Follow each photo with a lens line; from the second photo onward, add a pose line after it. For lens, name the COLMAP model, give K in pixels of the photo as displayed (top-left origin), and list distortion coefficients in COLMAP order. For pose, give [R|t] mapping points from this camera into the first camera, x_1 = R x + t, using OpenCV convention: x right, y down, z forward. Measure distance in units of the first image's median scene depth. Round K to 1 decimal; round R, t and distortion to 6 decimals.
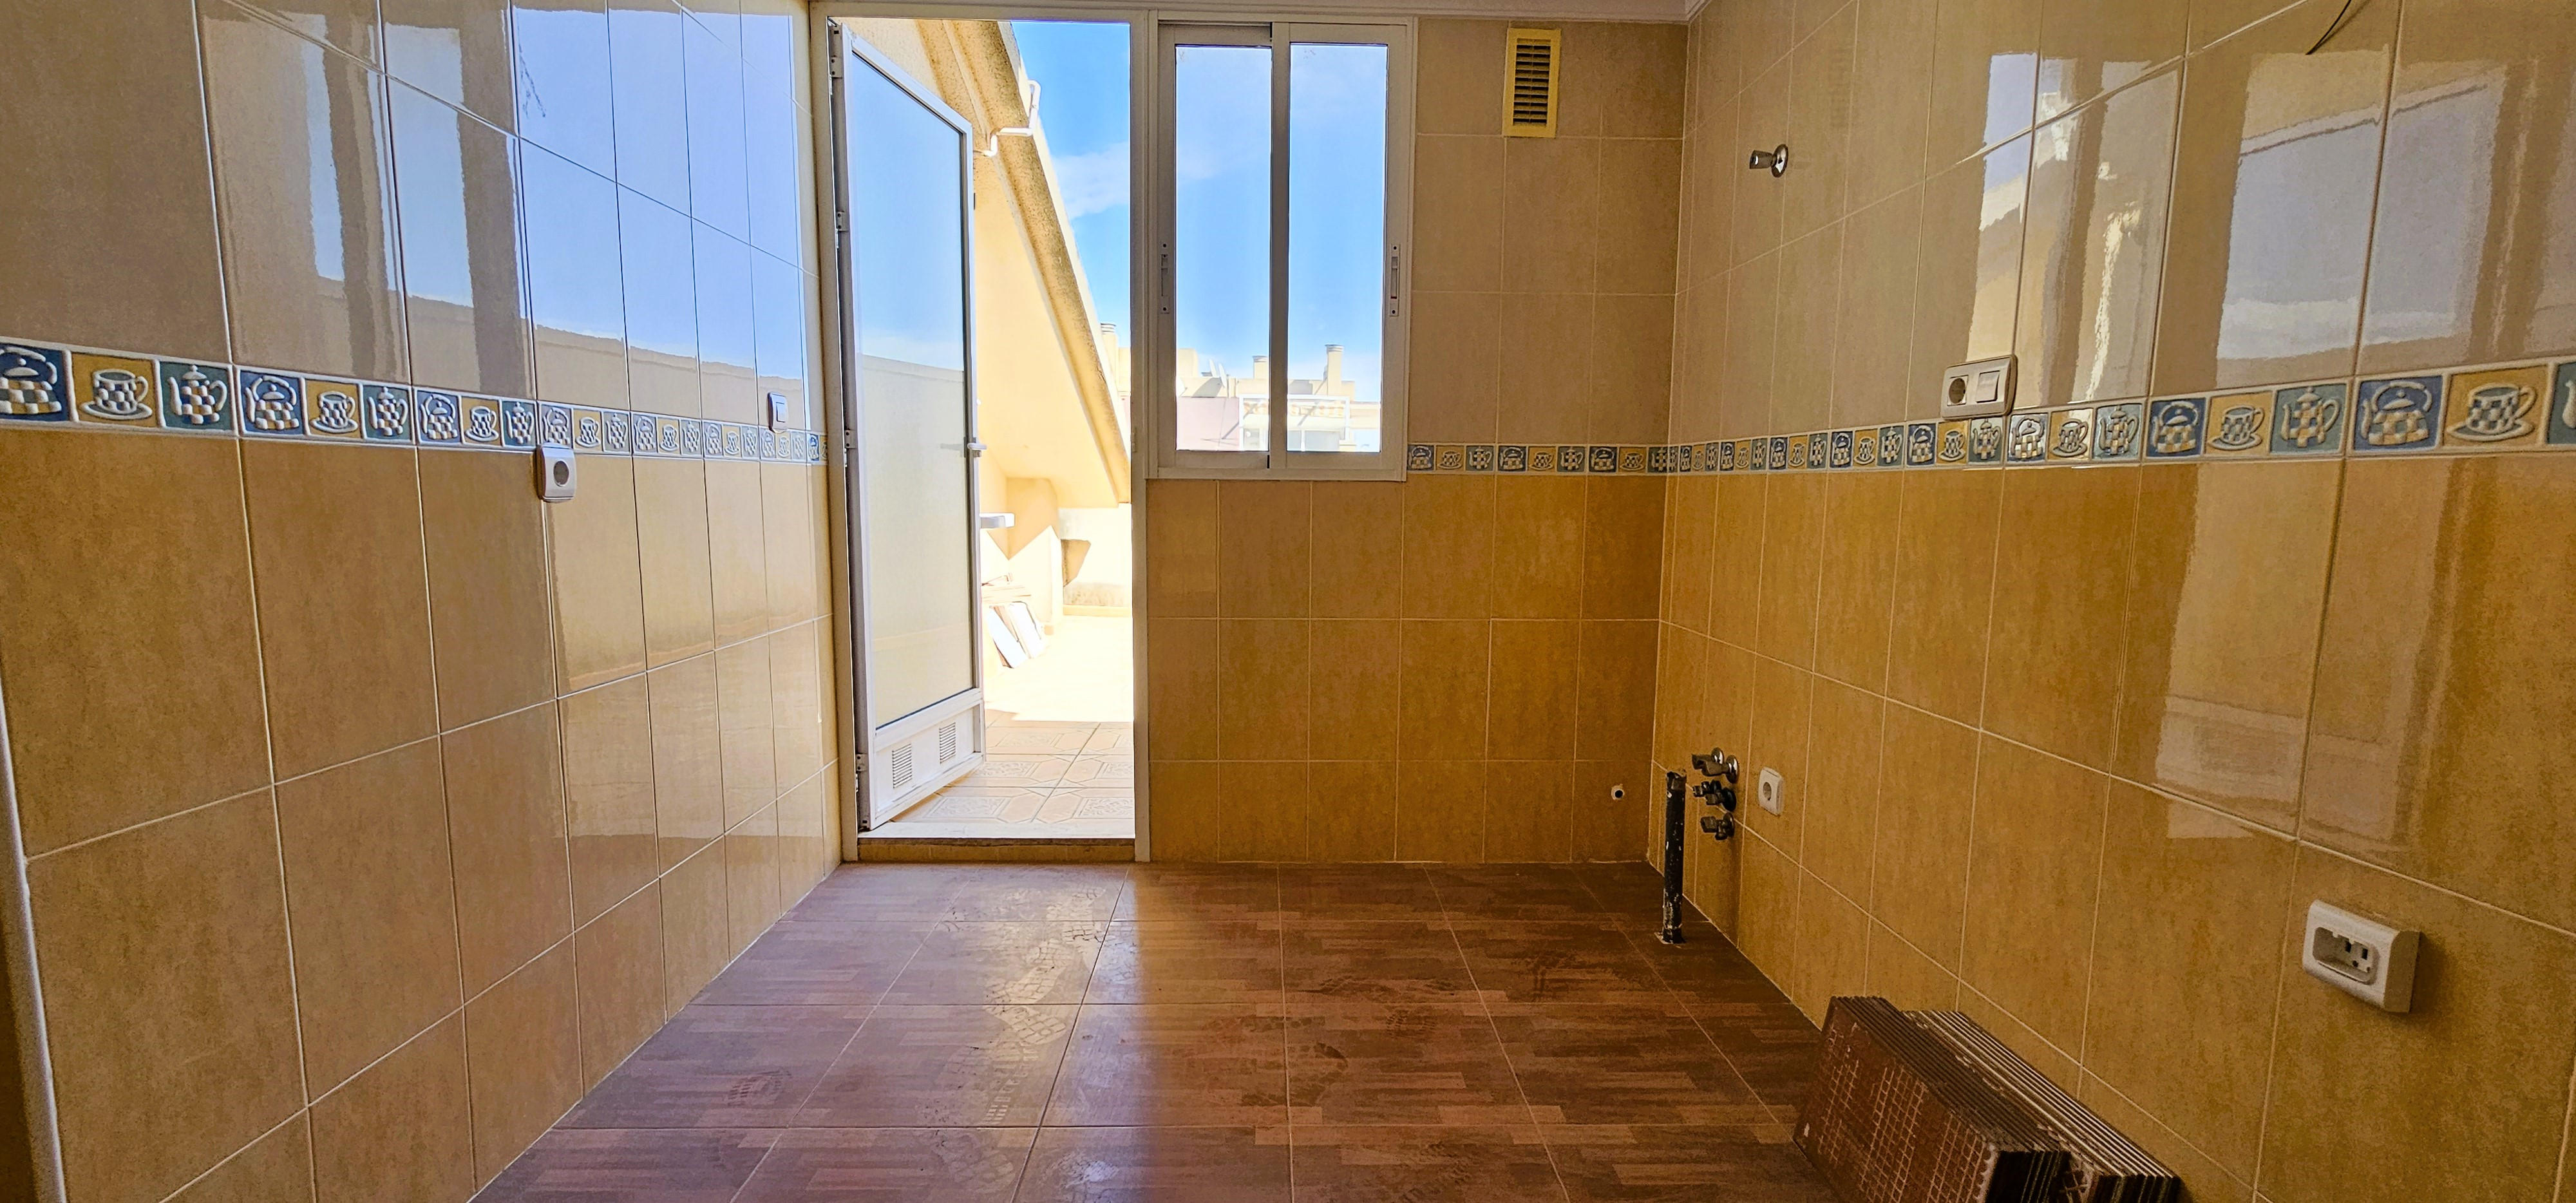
lens RADIAL K [[1050.5, 0, 1288.6], [0, 1050.5, 605.0], [0, 0, 1]] dist [-0.001329, -0.000549]
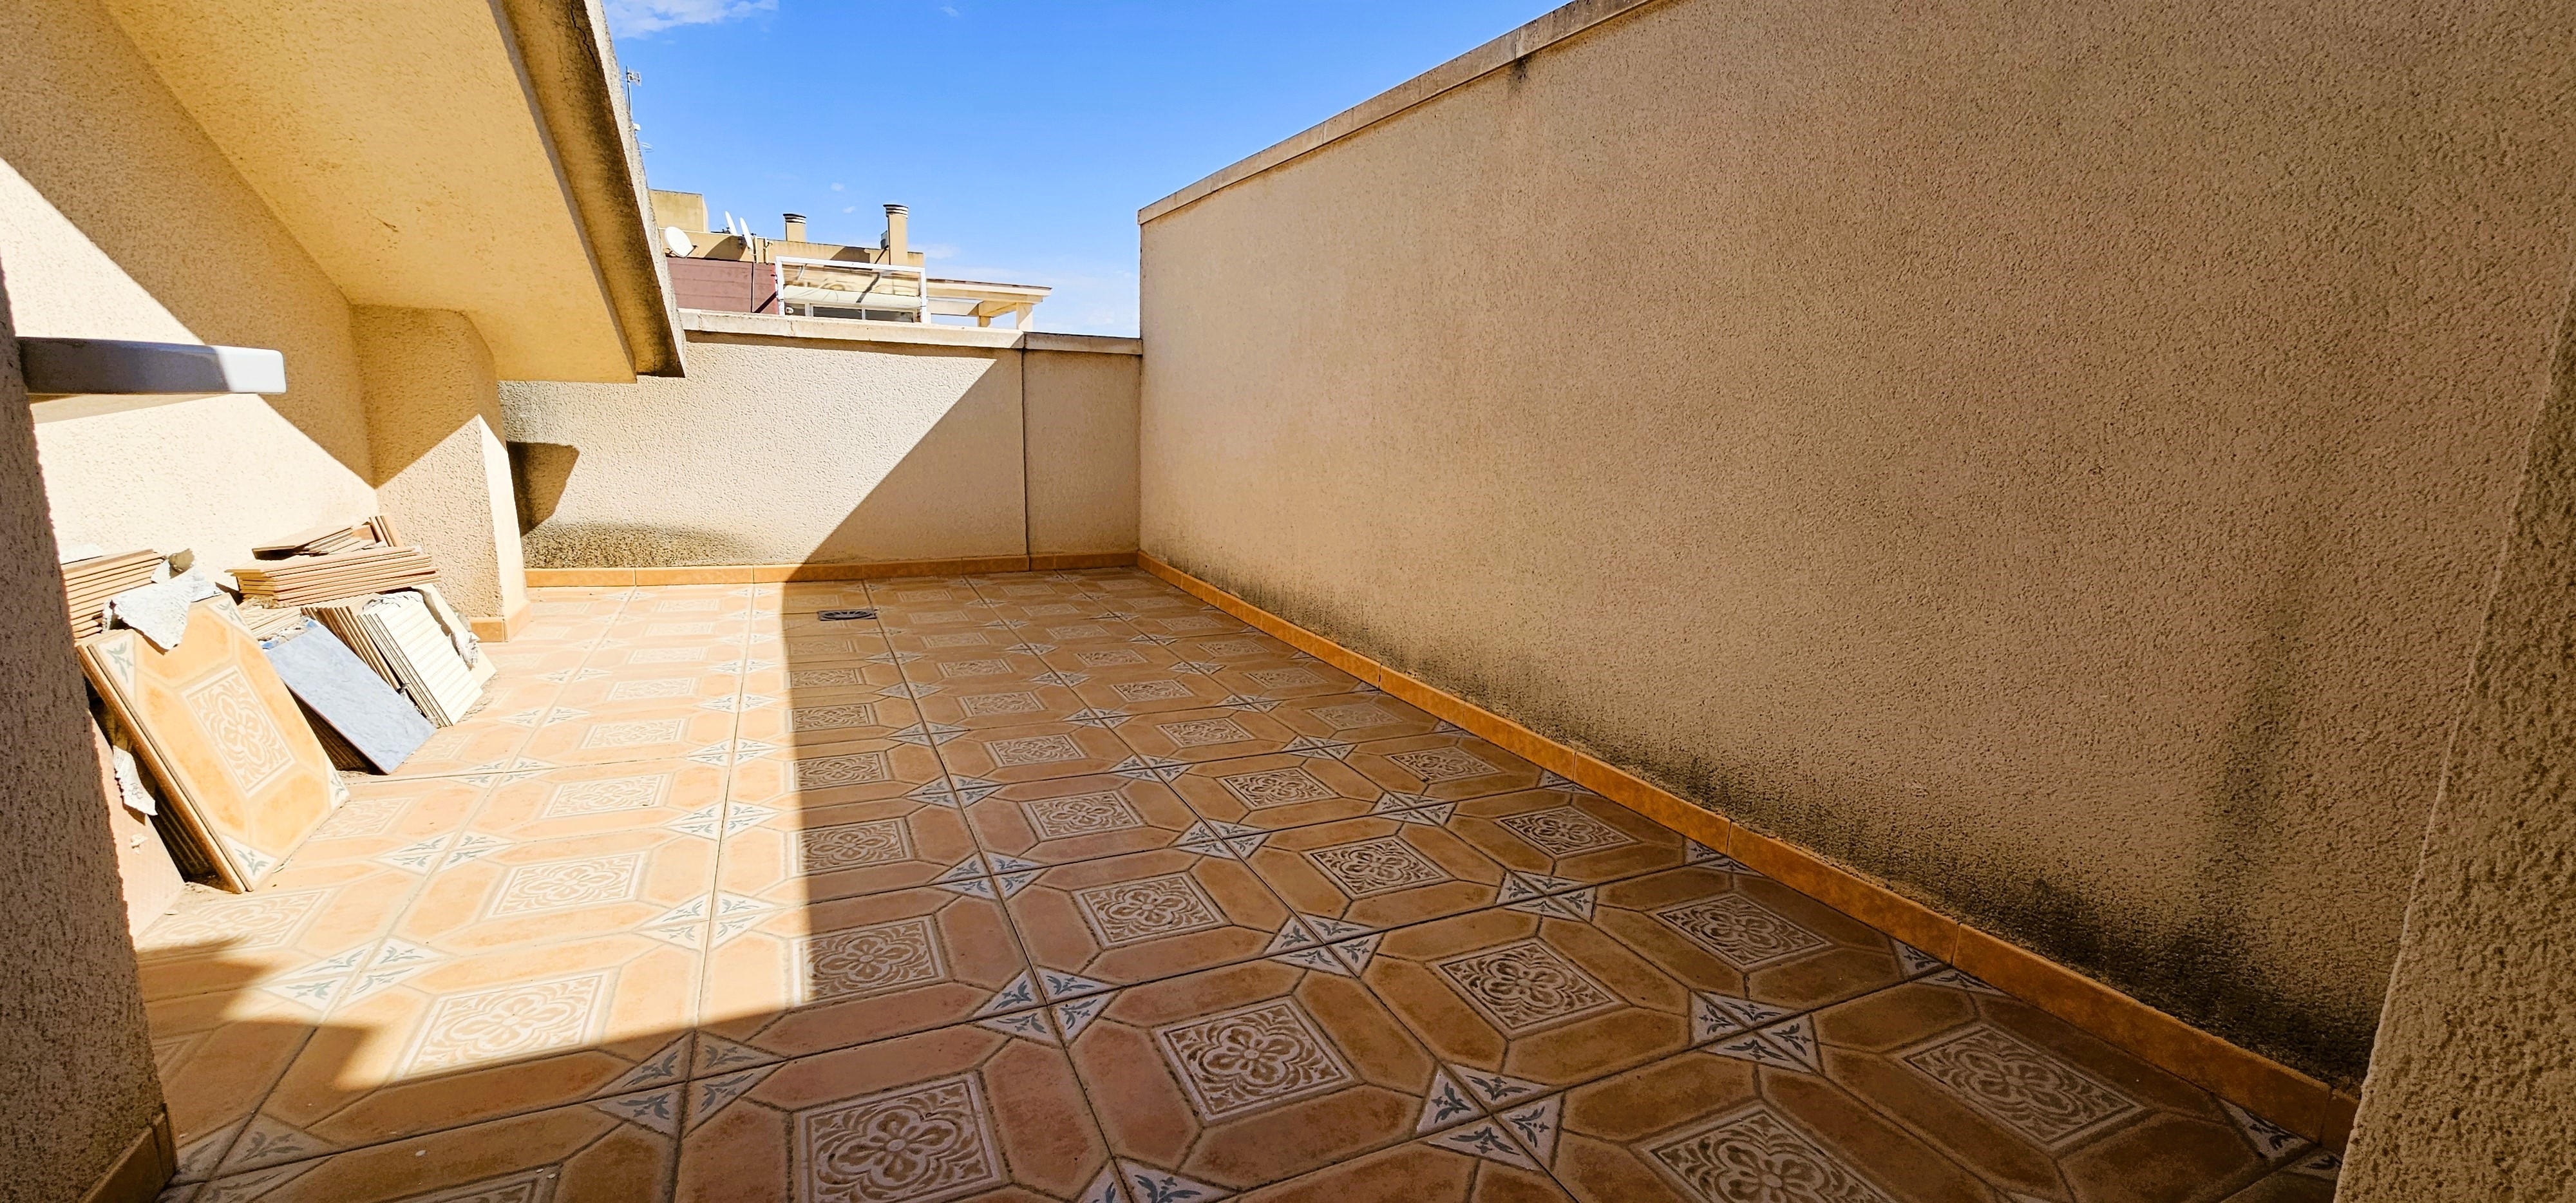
lens RADIAL K [[1050.5, 0, 1283.1], [0, 1050.5, 601.6], [0, 0, 1]] dist [-0.001329, -0.000549]
pose [[0.915356, -0.061981, 0.397846, -0.080313], [0.028815, 0.995631, 0.088813, -0.019944], [-0.401612, -0.069832, 0.913143, 0.376967]]
